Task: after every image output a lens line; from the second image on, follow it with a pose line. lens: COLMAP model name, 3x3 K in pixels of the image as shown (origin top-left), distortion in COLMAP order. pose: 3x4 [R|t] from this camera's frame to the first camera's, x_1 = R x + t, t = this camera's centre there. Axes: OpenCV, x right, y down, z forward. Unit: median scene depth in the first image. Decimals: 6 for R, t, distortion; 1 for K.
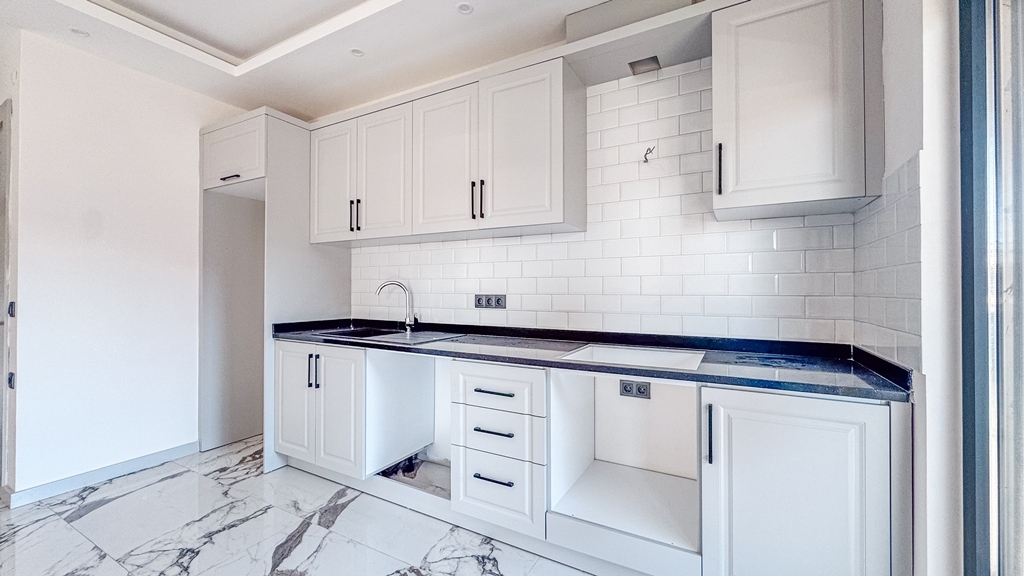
lens RADIAL K [[407.3, 0, 503.6], [0, 407.3, 286.9], [0, 0, 1]] dist [0.002198, -0.000304]
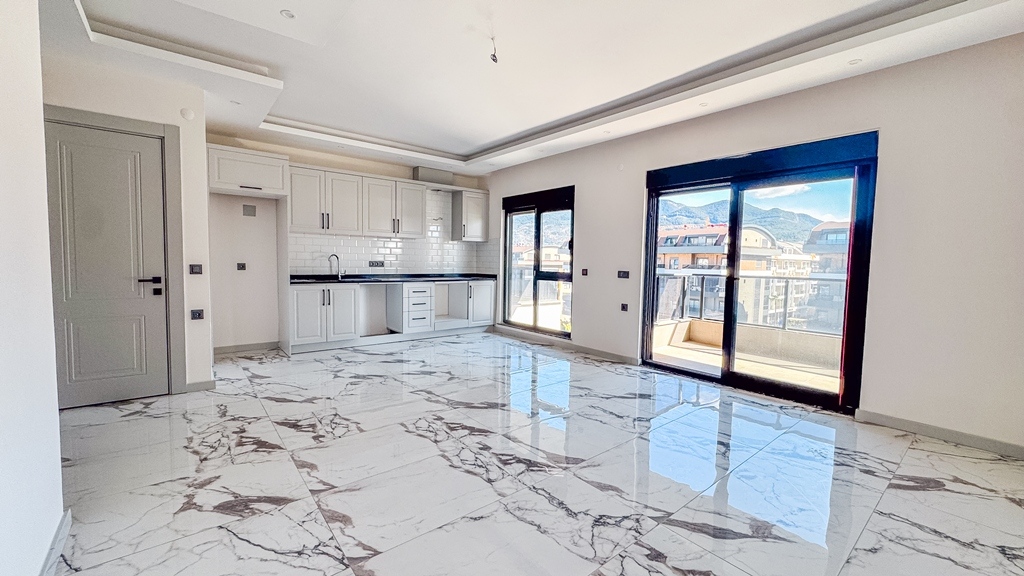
lens RADIAL K [[407.3, 0, 512.9], [0, 407.3, 282.1], [0, 0, 1]] dist [0.002198, -0.000304]
pose [[0.375279, -0.034731, 0.926261, -2.283519], [-0.012414, 0.999020, 0.042489, 0.034700], [-0.926829, -0.027444, 0.374480, -0.739903]]
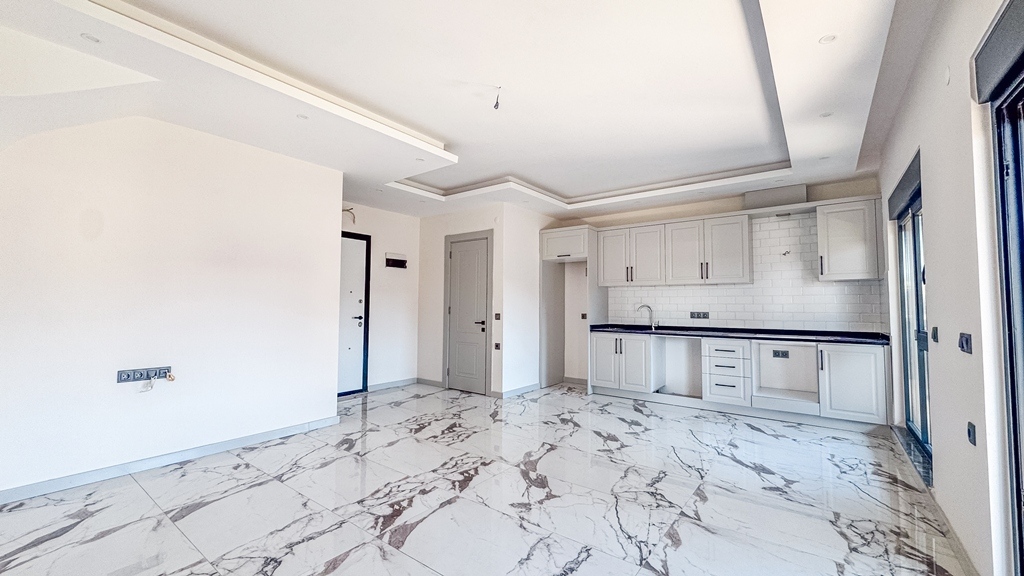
lens RADIAL K [[407.3, 0, 512.8], [0, 407.3, 281.6], [0, 0, 1]] dist [0.002198, -0.000304]
pose [[0.988656, 0.003790, -0.150150, -0.791402], [-0.014480, 0.997430, -0.070167, 0.027712], [0.149498, 0.071545, 0.986170, -1.432946]]
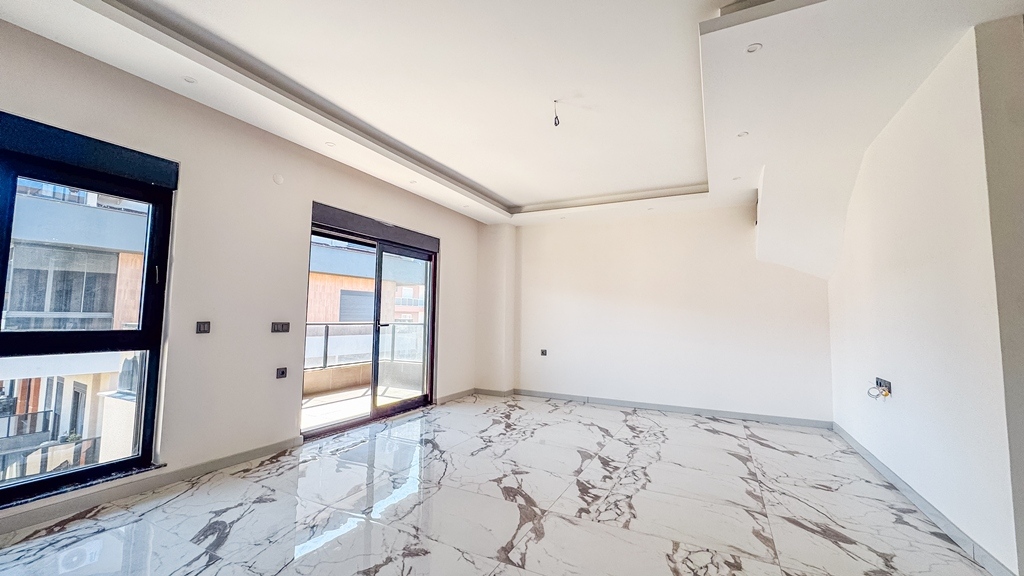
lens RADIAL K [[407.3, 0, 513.2], [0, 407.3, 285.5], [0, 0, 1]] dist [0.002198, -0.000304]
pose [[-0.999237, -0.010857, -0.037507, -0.852096], [-0.008186, 0.997467, -0.070657, 0.021749], [0.038179, -0.070296, -0.996795, 1.173792]]
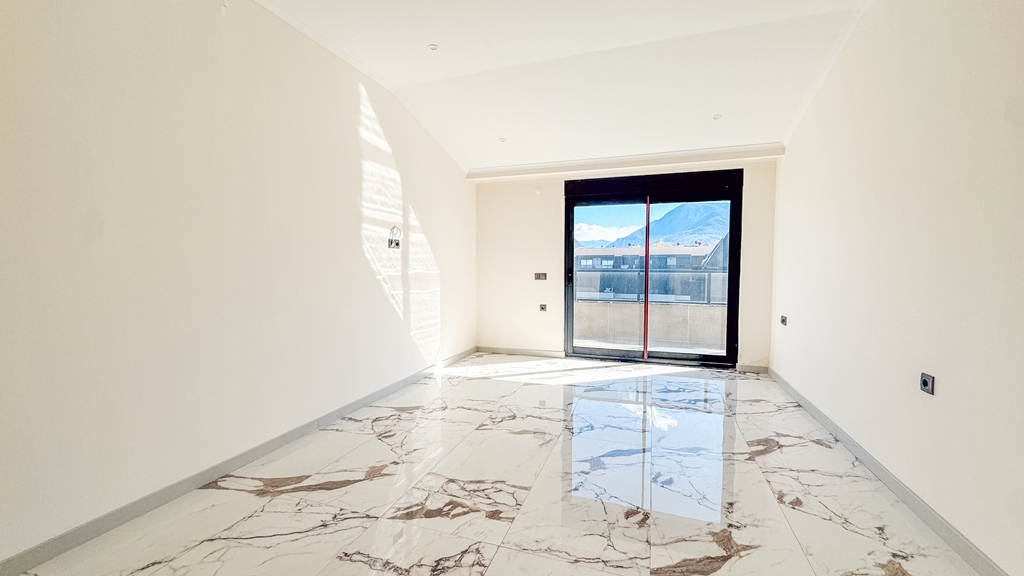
lens RADIAL K [[407.3, 0, 514.5], [0, 407.3, 284.2], [0, 0, 1]] dist [0.002198, -0.000304]
pose [[-0.180106, -0.038413, 0.982897, -2.235885], [0.009158, 0.999128, 0.040725, 0.028290], [-0.983605, 0.016336, -0.179597, 0.368657]]
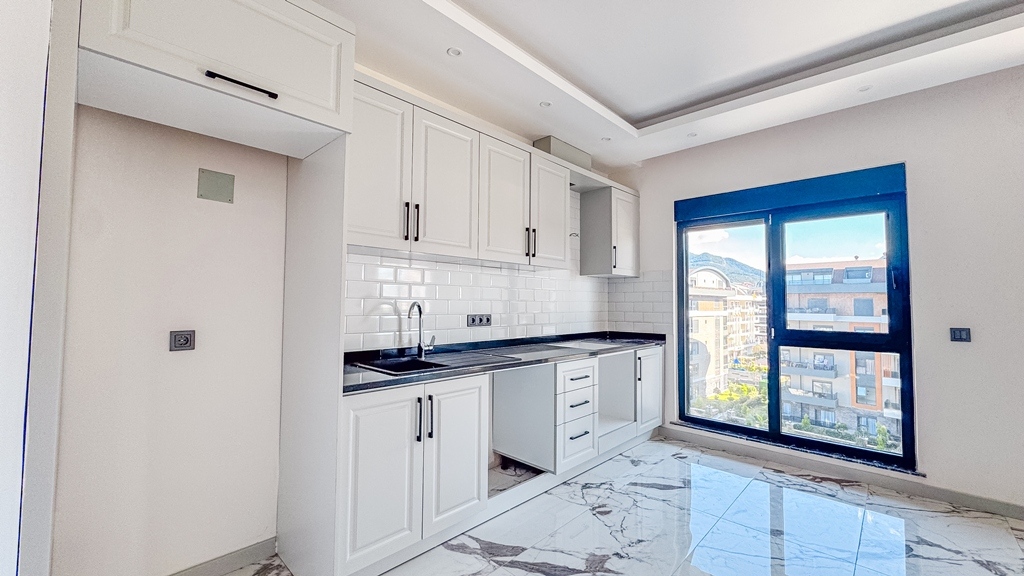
lens RADIAL K [[407.3, 0, 508.4], [0, 407.3, 287.2], [0, 0, 1]] dist [0.002198, -0.000304]
pose [[0.256837, 0.047960, 0.965264, -1.339471], [-0.001643, 0.998788, -0.049189, -0.003058], [-0.966453, 0.011047, 0.256605, 0.721726]]
